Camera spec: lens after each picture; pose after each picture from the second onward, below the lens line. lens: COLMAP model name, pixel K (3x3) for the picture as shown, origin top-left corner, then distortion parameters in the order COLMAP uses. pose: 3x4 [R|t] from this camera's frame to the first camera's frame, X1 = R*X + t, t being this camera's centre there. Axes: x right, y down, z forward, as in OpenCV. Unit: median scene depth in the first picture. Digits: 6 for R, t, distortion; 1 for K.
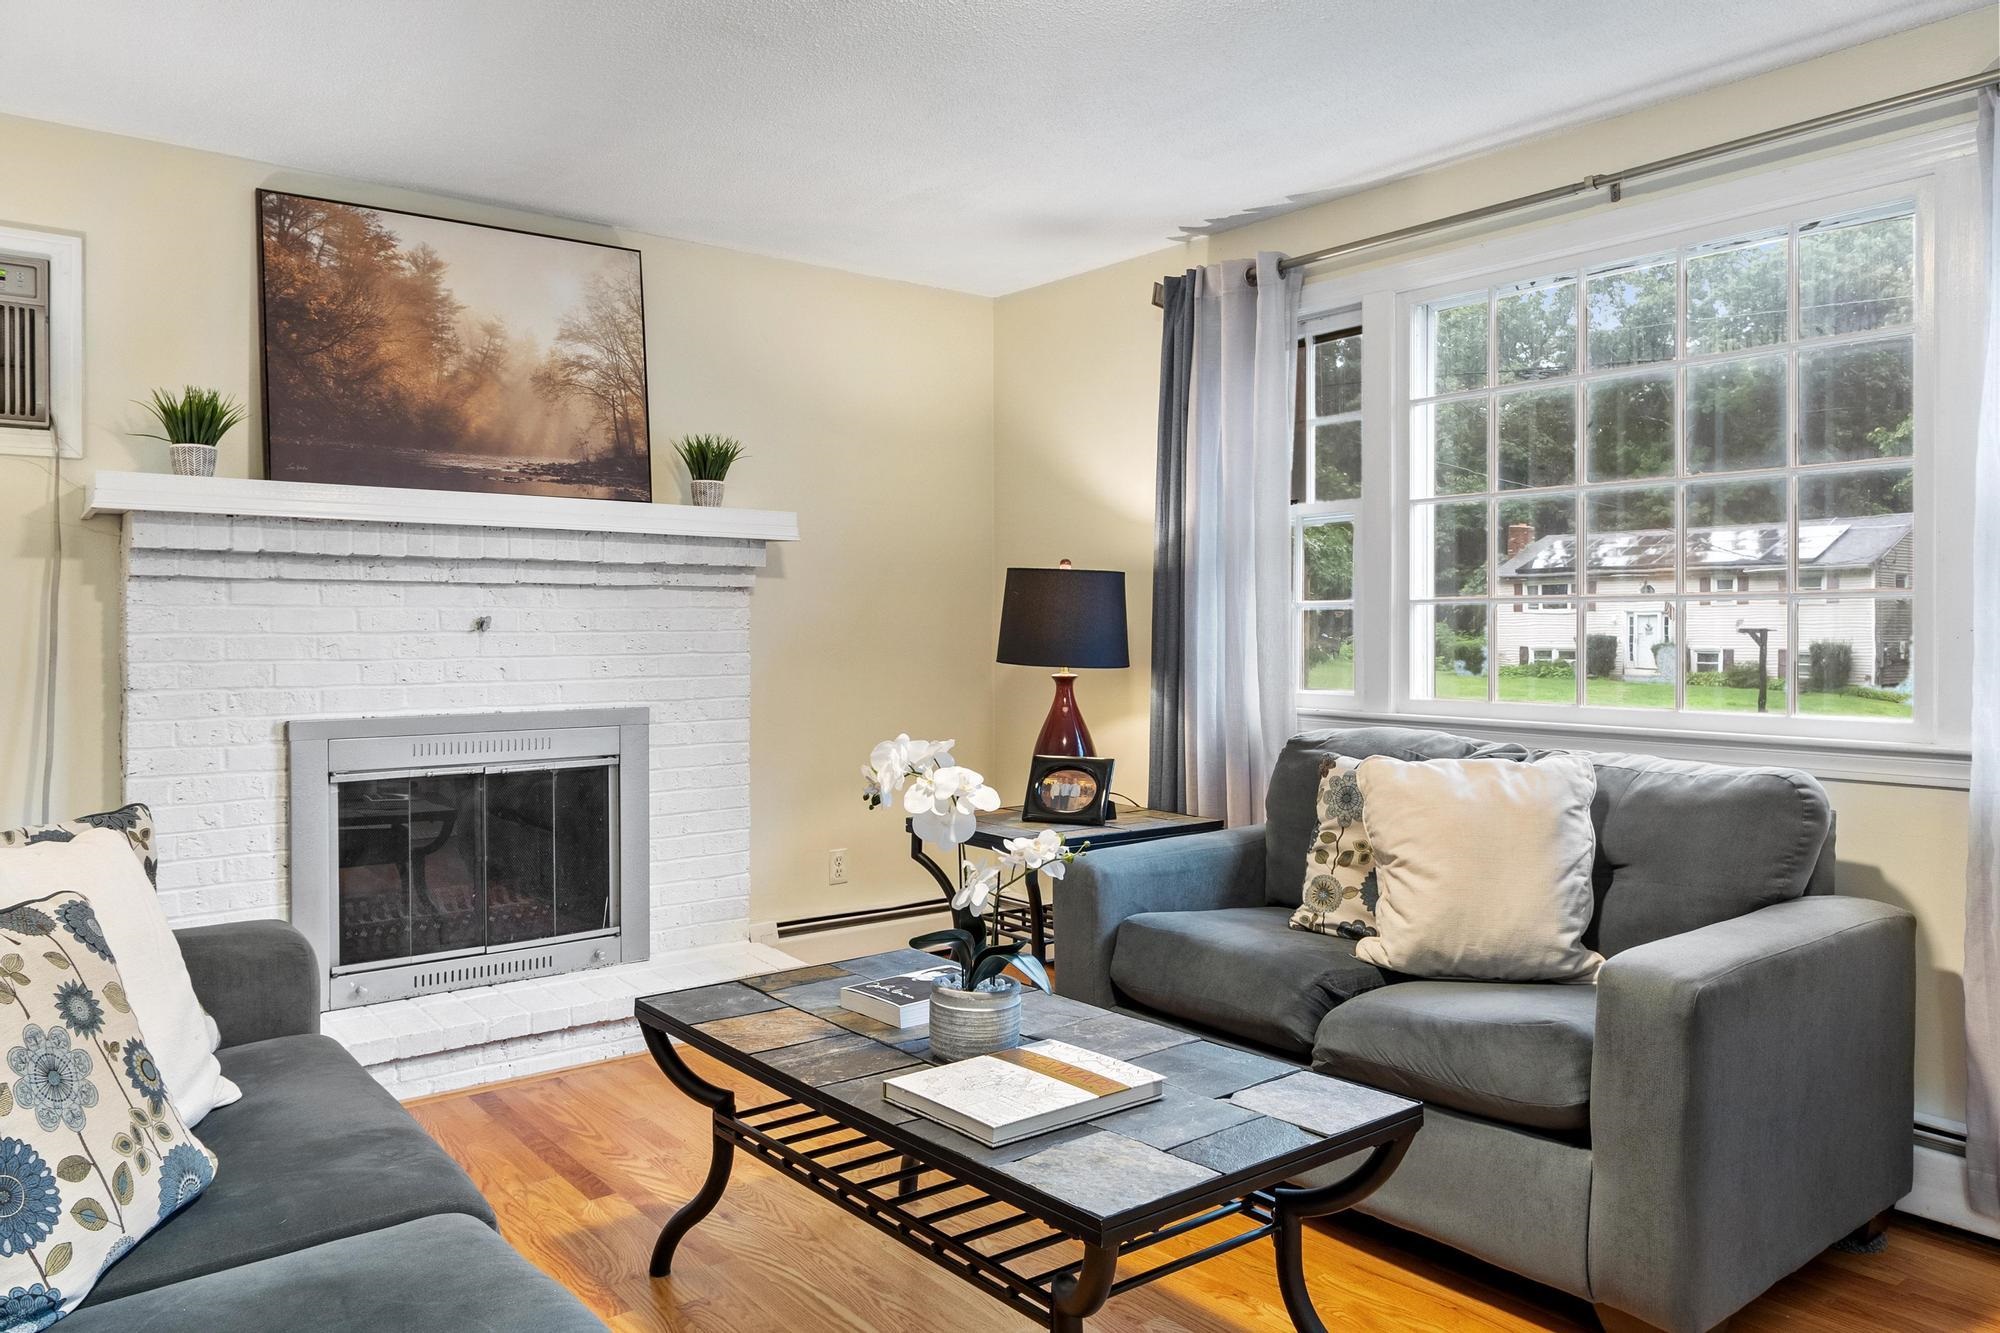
lens RADIAL K [[1391.1, 0, 996.1], [0, 1391.1, 632.1], [0, 0, 1]] dist [0.005290, 0.001332]
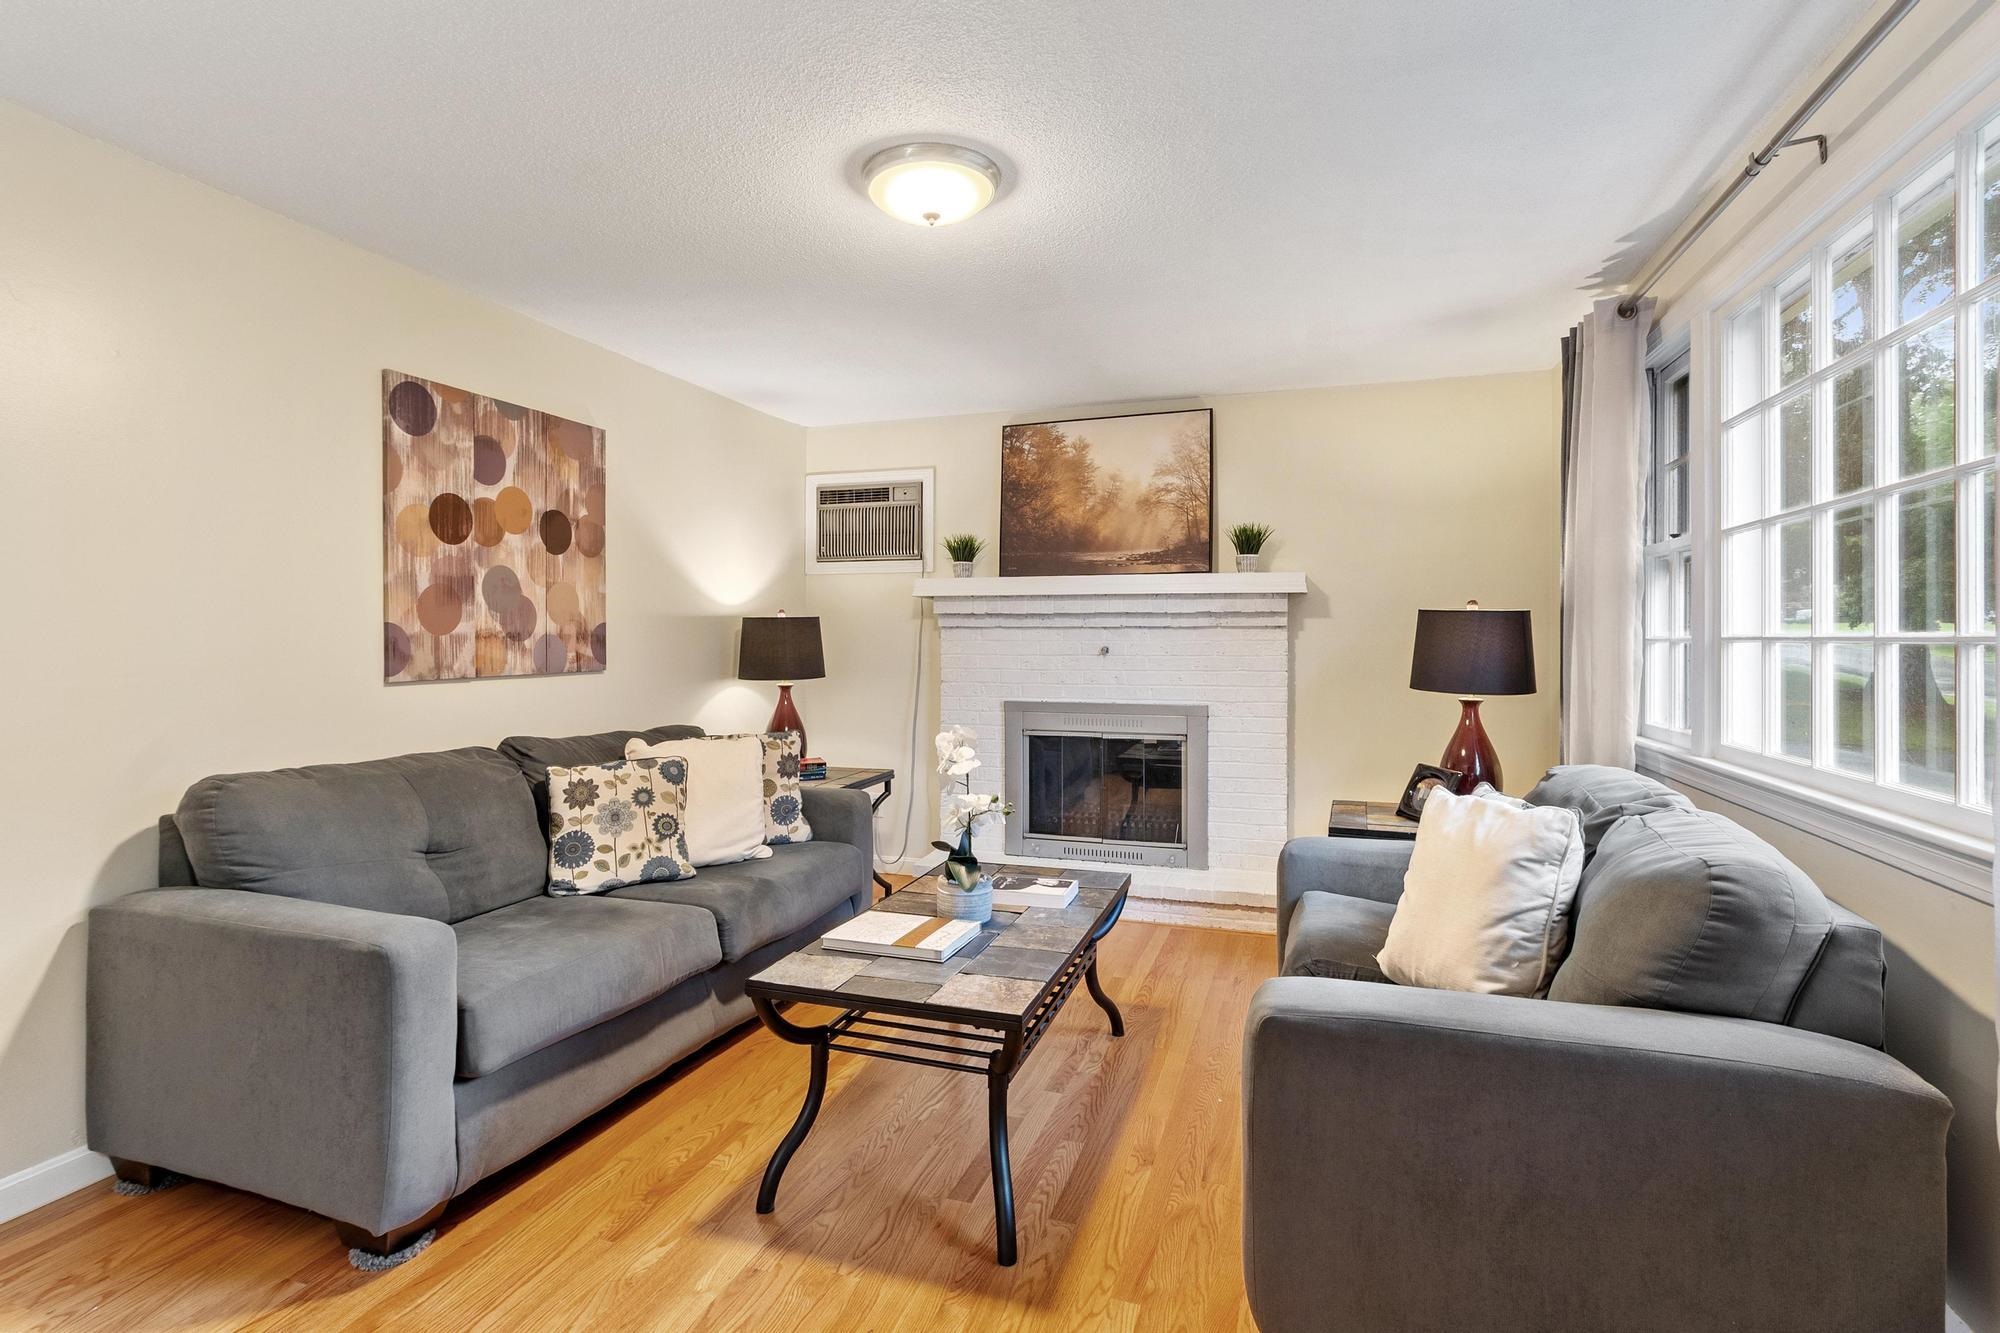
lens RADIAL K [[976.6, 0, 986.0], [0, 976.6, 639.6], [0, 0, 1]] dist [-0.000880, 0.000134]
pose [[0.542278, 0.002846, -0.840195, 0.565781], [-0.006116, 0.999981, -0.000560, -0.017975], [0.840177, 0.005443, 0.542285, 0.226647]]
